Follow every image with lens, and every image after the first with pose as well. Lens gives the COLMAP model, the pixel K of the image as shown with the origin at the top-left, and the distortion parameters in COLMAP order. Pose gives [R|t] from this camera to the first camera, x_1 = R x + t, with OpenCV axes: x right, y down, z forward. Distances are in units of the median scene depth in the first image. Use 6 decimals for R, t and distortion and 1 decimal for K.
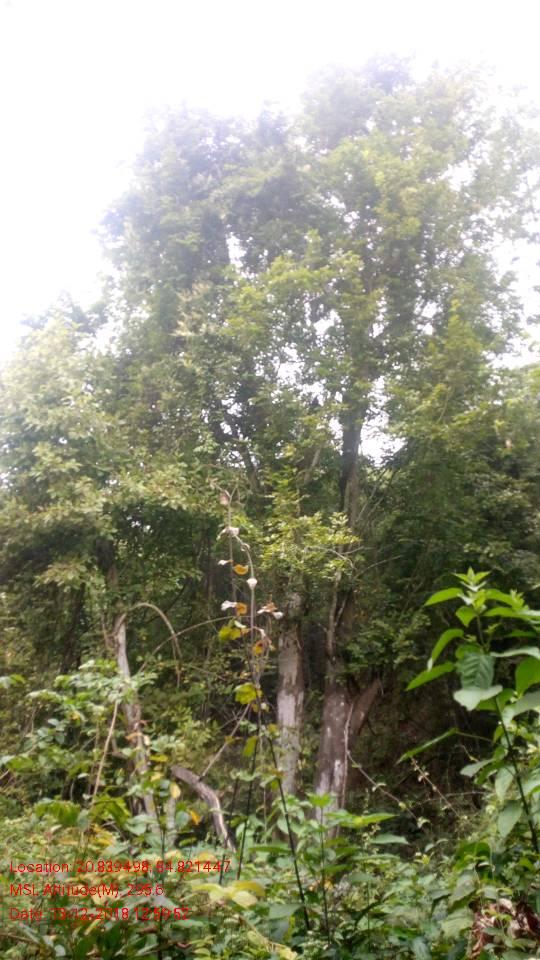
lens RADIAL K [[714.8, 0, 274.2], [0, 714.8, 485.5], [0, 0, 1]] dist [0.119152, -0.192572]
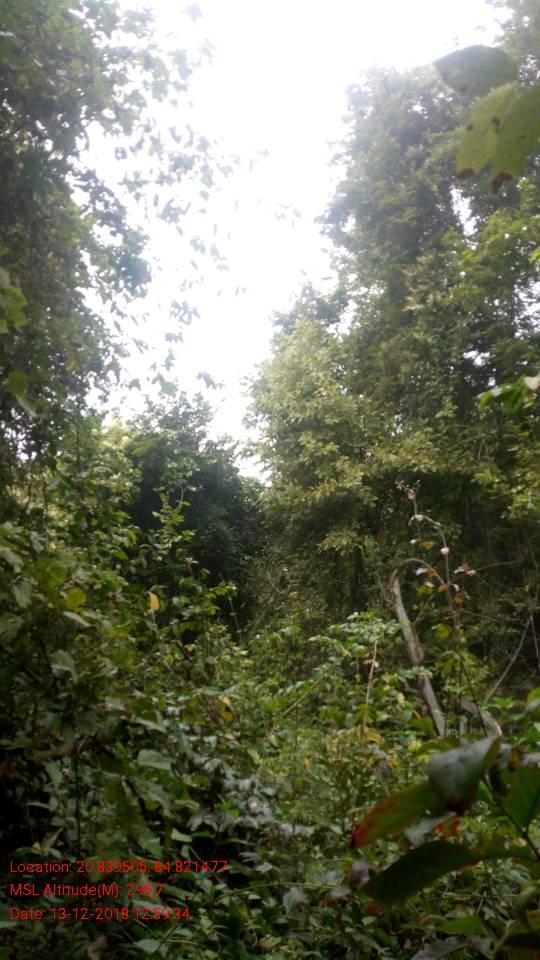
lens RADIAL K [[714.8, 0, 274.2], [0, 714.8, 485.5], [0, 0, 1]] dist [0.119152, -0.192572]
pose [[0.917158, -0.131272, -0.376284, 0.058662], [0.157183, 0.986805, 0.038857, -0.026006], [0.366218, -0.094784, 0.925689, -0.103775]]
